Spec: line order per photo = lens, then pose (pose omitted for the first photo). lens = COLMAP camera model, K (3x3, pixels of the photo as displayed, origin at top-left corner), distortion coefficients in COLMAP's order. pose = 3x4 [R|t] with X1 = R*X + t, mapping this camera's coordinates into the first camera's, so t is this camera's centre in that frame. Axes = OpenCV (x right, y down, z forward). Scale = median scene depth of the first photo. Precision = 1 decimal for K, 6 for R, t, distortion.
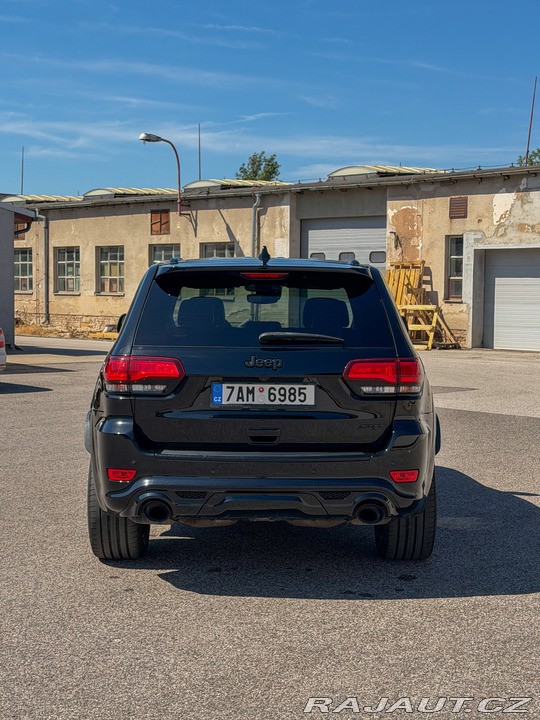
lens RADIAL K [[1166.9, 0, 267.6], [0, 1166.9, 366.4], [0, 0, 1]] dist [0.128405, 0.000000]
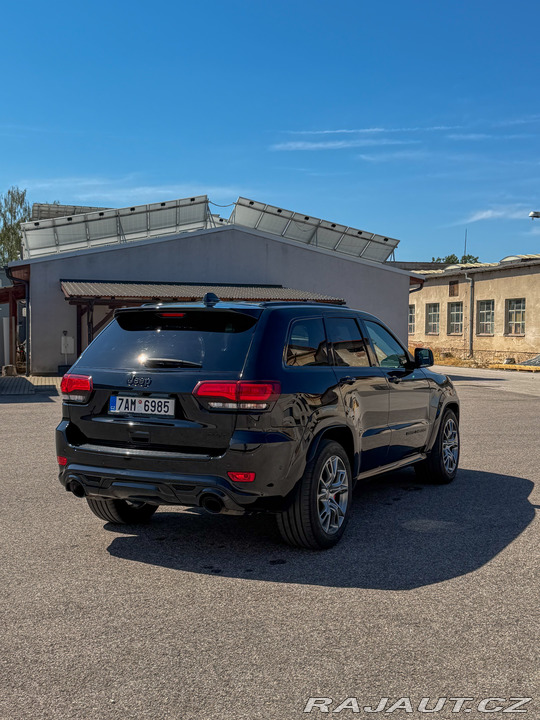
lens RADIAL K [[842.4, 0, 268.2], [0, 842.4, 356.8], [0, 0, 1]] dist [0.122074, 0.000000]
pose [[0.883821, 0.011897, -0.467674, 0.094502], [-0.029299, 0.999122, -0.029954, -0.001059], [0.466907, 0.040177, 0.883394, 0.038393]]
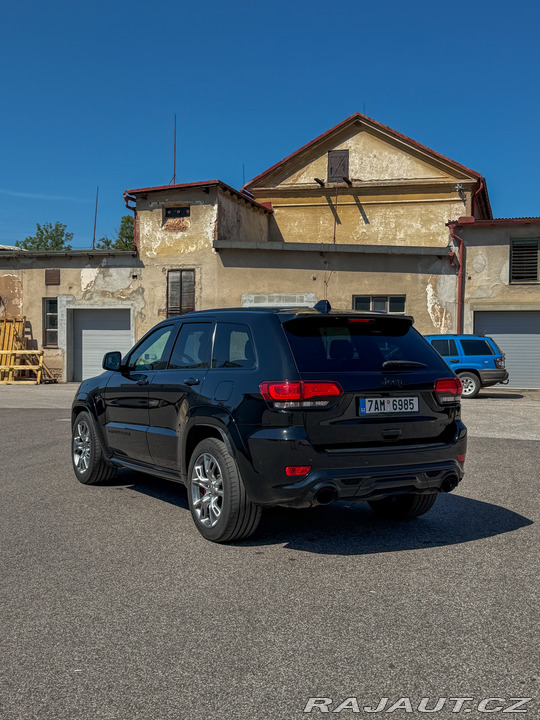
lens RADIAL K [[857.7, 0, 272.8], [0, 857.7, 356.7], [0, 0, 1]] dist [0.130584, 0.000000]
pose [[0.870444, -0.011362, 0.492136, -0.106350], [0.034155, 0.998718, -0.037353, -0.000068], [-0.491081, 0.049322, 0.869717, 0.028018]]
